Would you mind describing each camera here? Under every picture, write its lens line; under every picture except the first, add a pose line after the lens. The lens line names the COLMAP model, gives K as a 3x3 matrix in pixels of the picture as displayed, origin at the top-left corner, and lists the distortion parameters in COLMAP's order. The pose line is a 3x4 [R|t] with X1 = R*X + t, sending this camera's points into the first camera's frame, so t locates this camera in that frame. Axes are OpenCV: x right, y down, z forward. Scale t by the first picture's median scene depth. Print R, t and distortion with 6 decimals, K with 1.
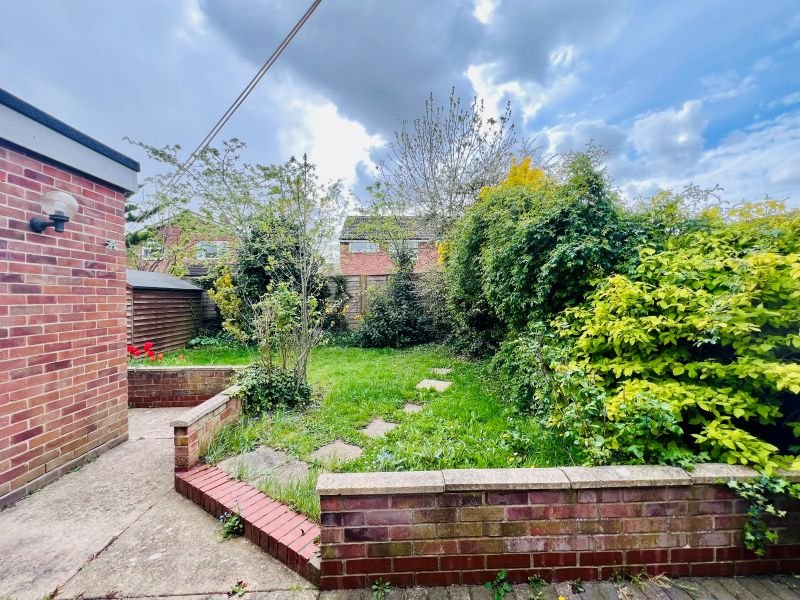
lens RADIAL K [[318.0, 0, 398.6], [0, 318.0, 298.8], [0, 0, 1]] dist [-0.004926, 0.000534]
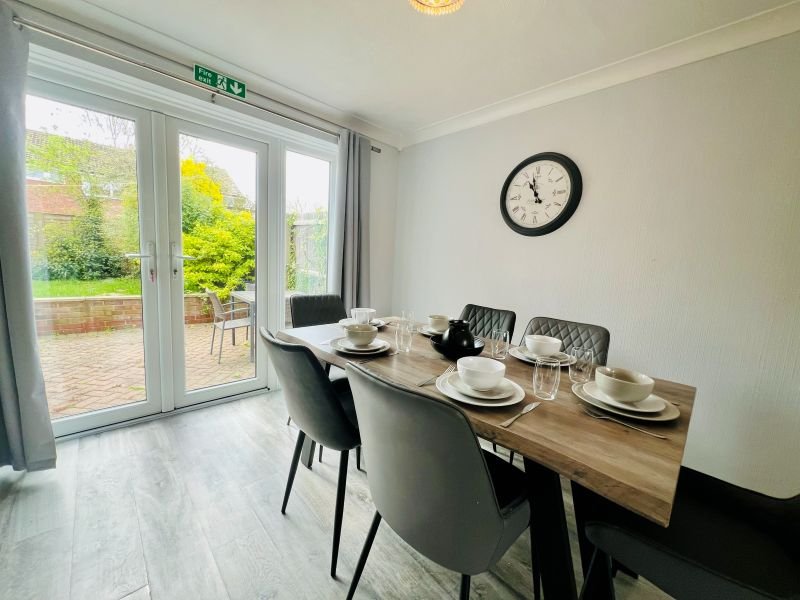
lens RADIAL K [[318.0, 0, 402.8], [0, 318.0, 299.7], [0, 0, 1]] dist [-0.004926, 0.000534]
pose [[0.739944, -0.029367, 0.672027, 0.086530], [-0.063107, 0.991610, 0.112817, 0.019673], [-0.669702, -0.125887, 0.731883, -0.762955]]
